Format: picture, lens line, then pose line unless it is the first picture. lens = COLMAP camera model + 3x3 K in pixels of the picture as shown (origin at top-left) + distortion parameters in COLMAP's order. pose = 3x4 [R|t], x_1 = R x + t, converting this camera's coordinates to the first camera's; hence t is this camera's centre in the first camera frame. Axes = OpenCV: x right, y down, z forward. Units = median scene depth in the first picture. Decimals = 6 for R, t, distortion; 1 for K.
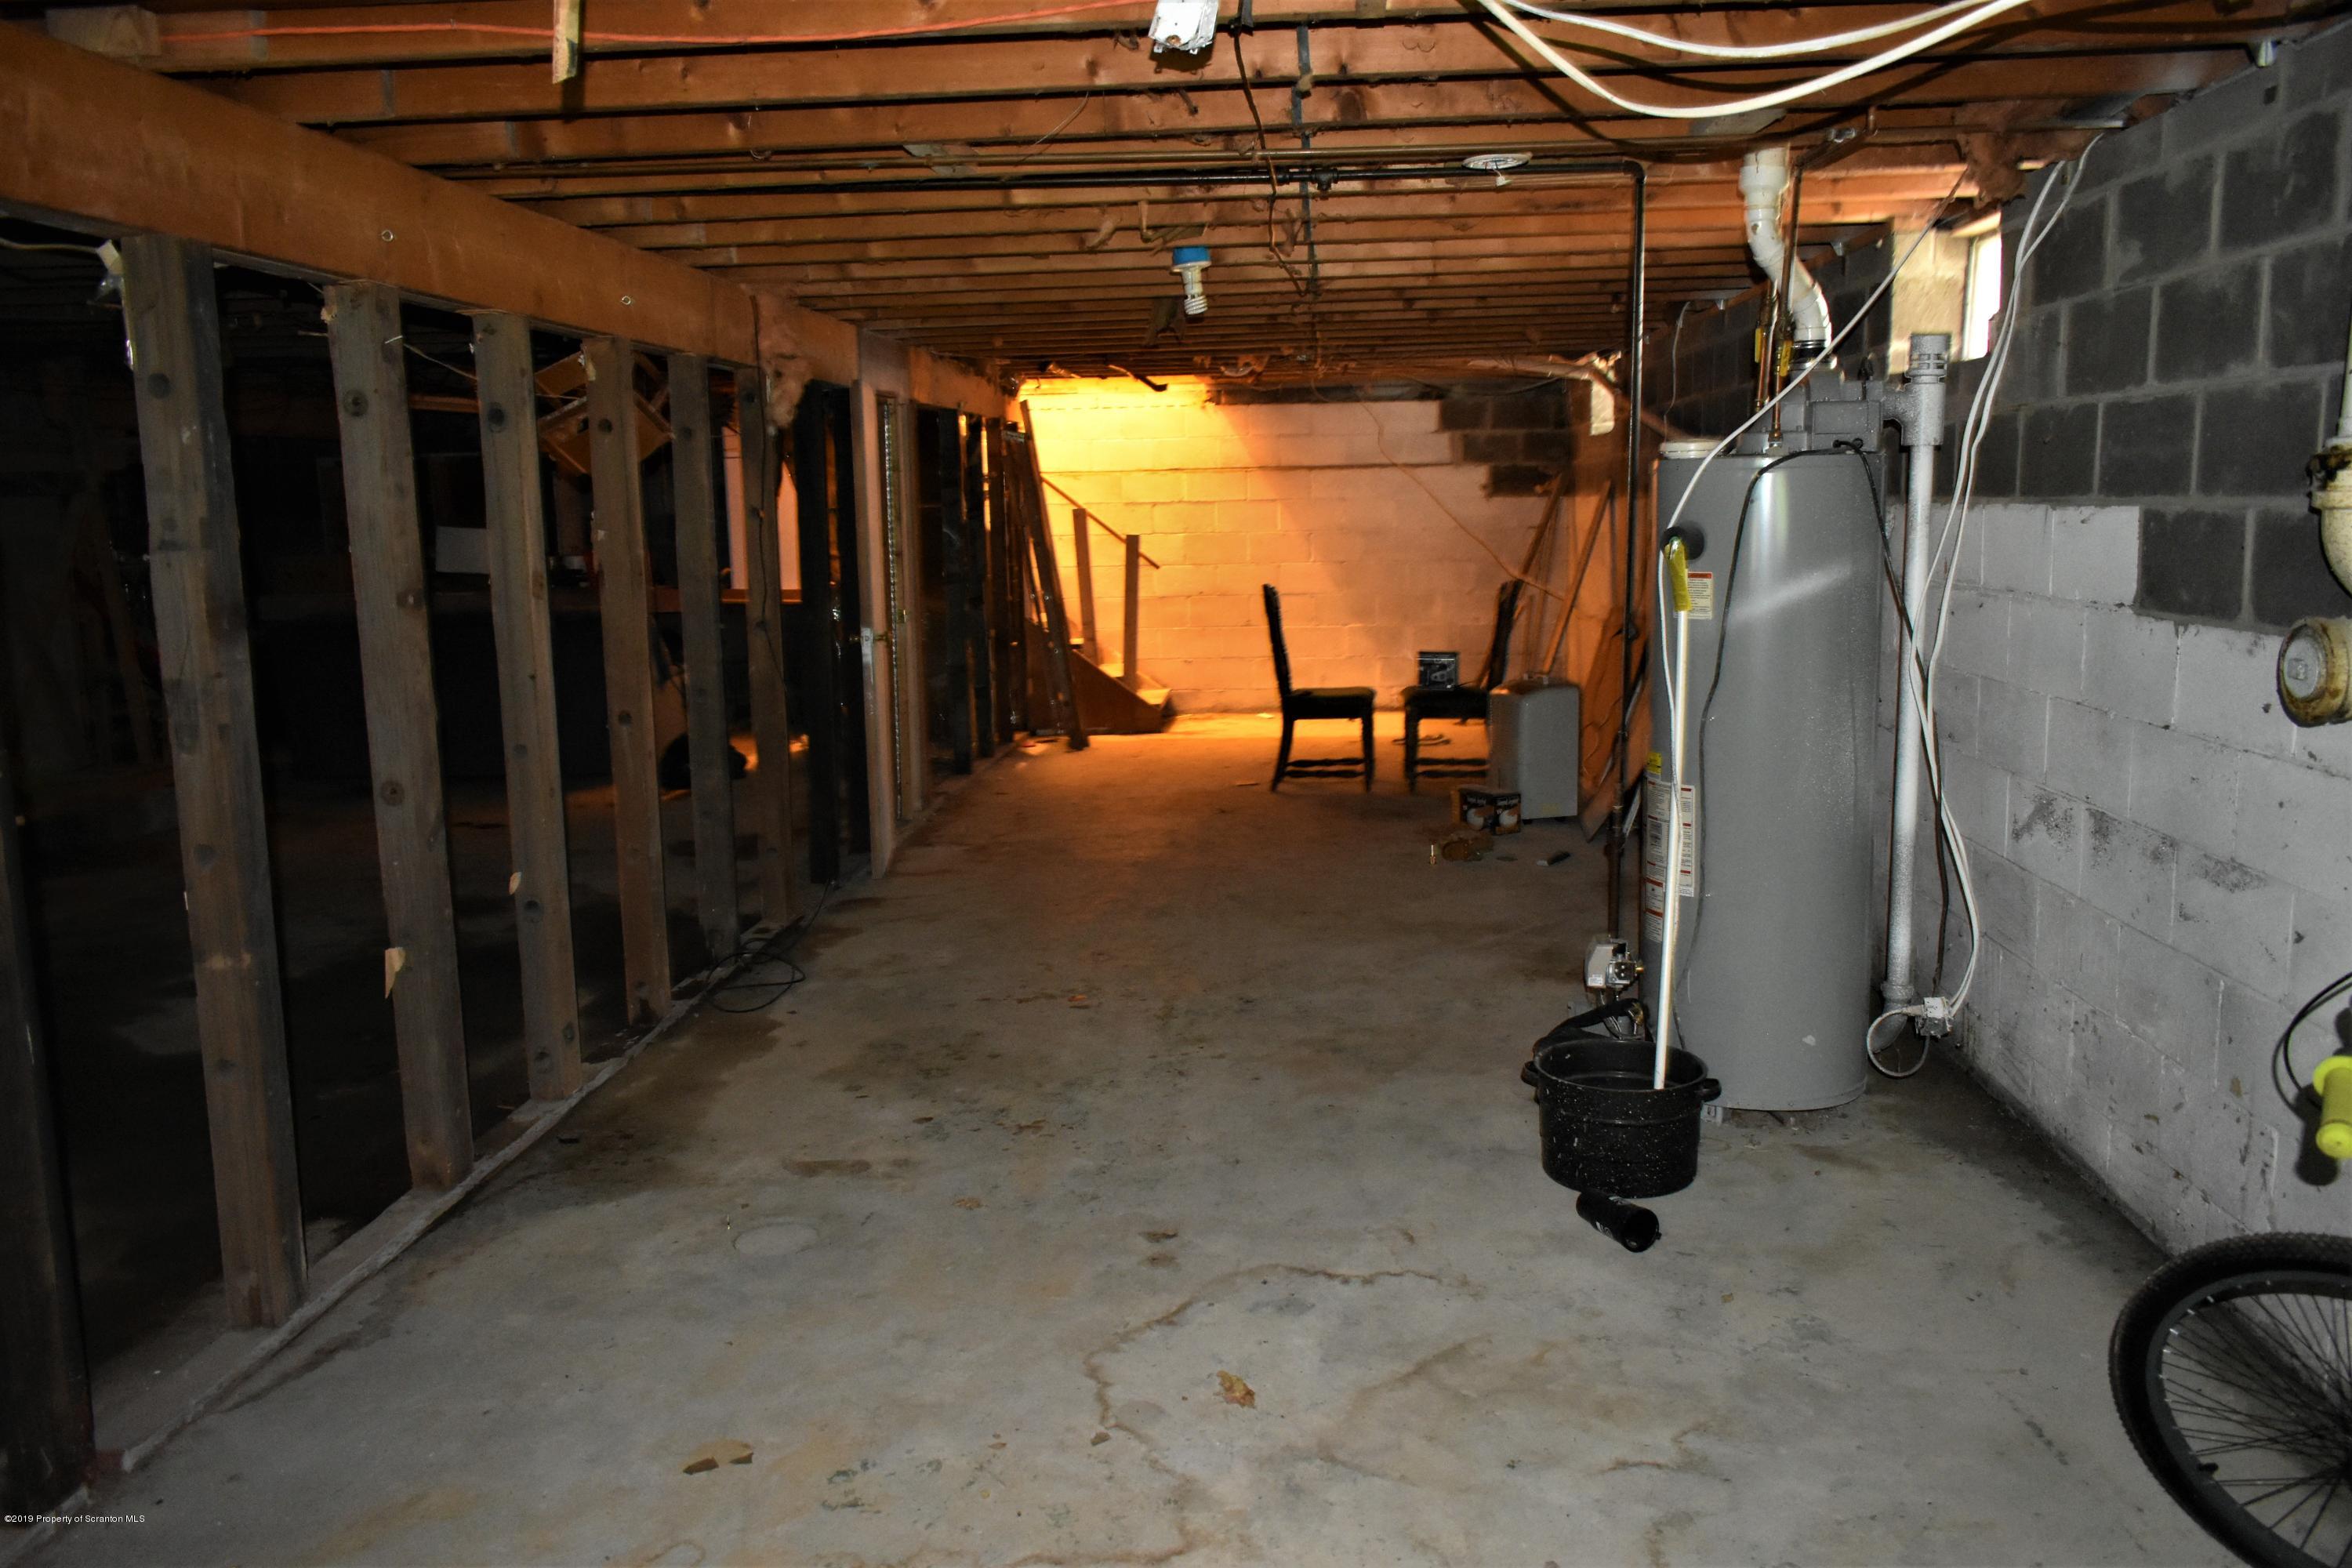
lens RADIAL K [[1811.1, 0, 1176.0], [0, 1811.1, 784.0], [0, 0, 1]] dist [0.072483, 0.000078]
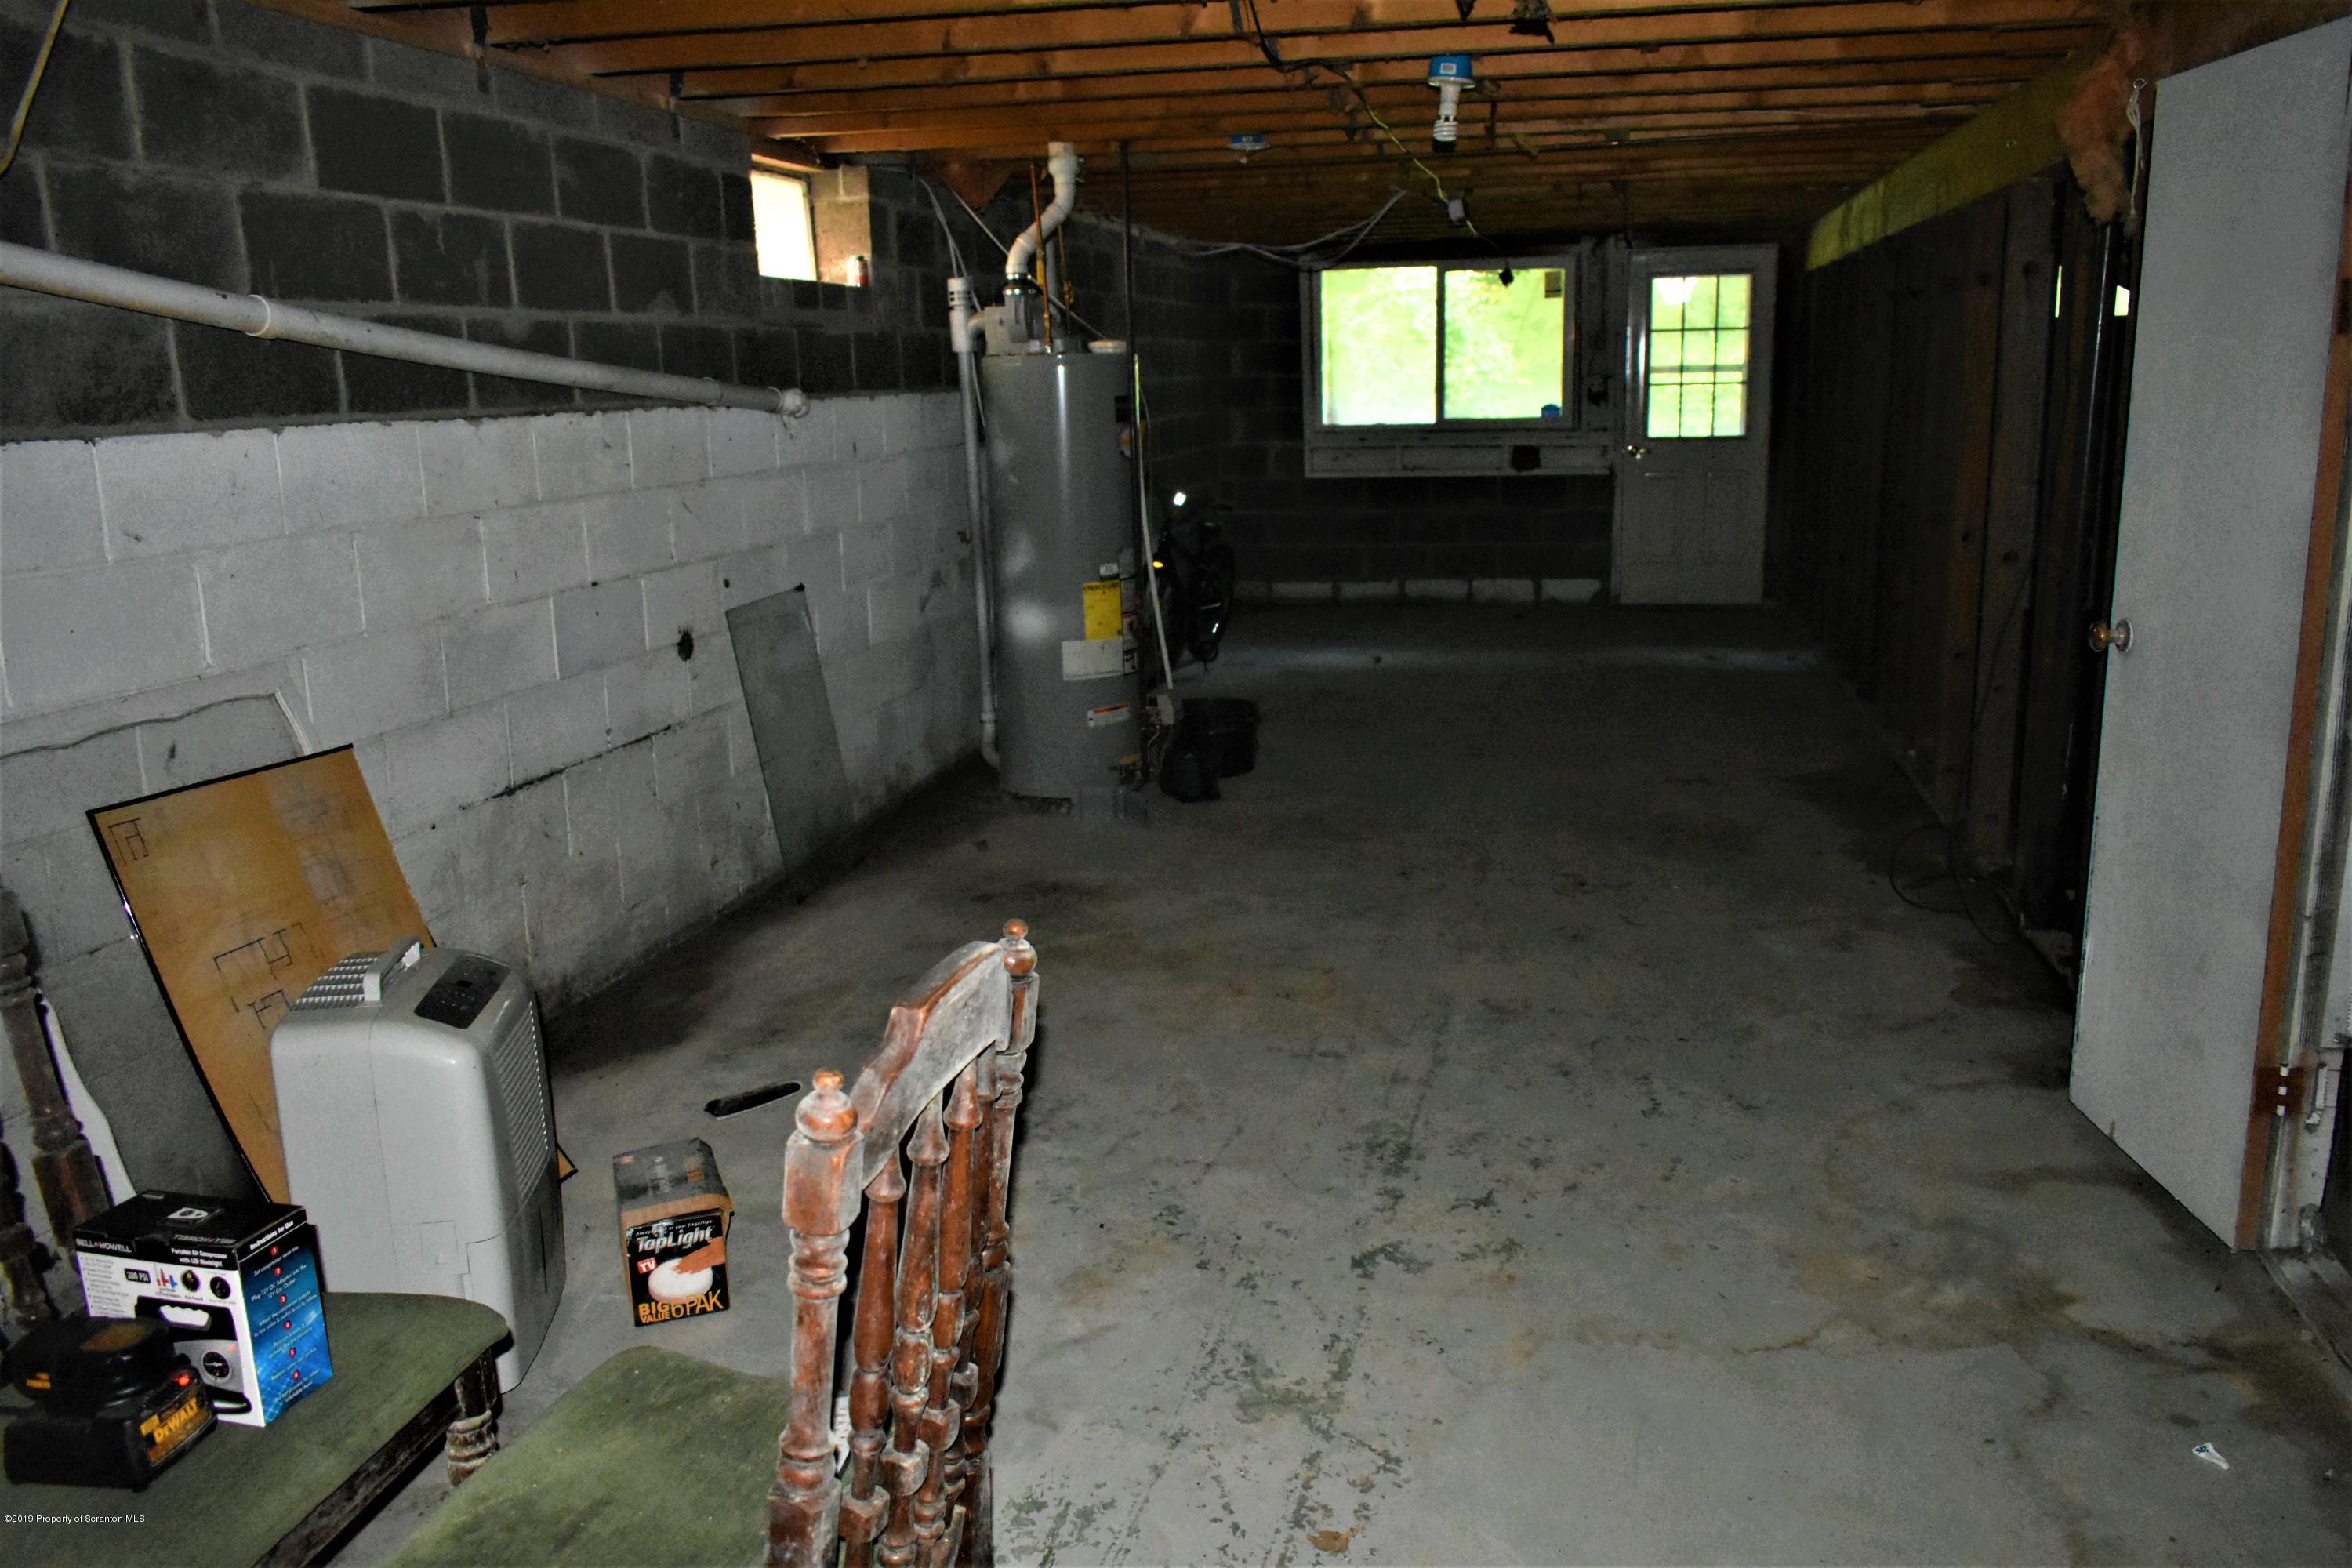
lens RADIAL K [[1811.1, 0, 1176.0], [0, 1811.1, 784.0], [0, 0, 1]] dist [0.072483, 0.000078]
pose [[-0.988627, 0.003019, 0.150359, 0.012643], [0.058699, 0.928242, 0.367315, -0.310380], [-0.138461, 0.371964, -0.917863, 1.945561]]
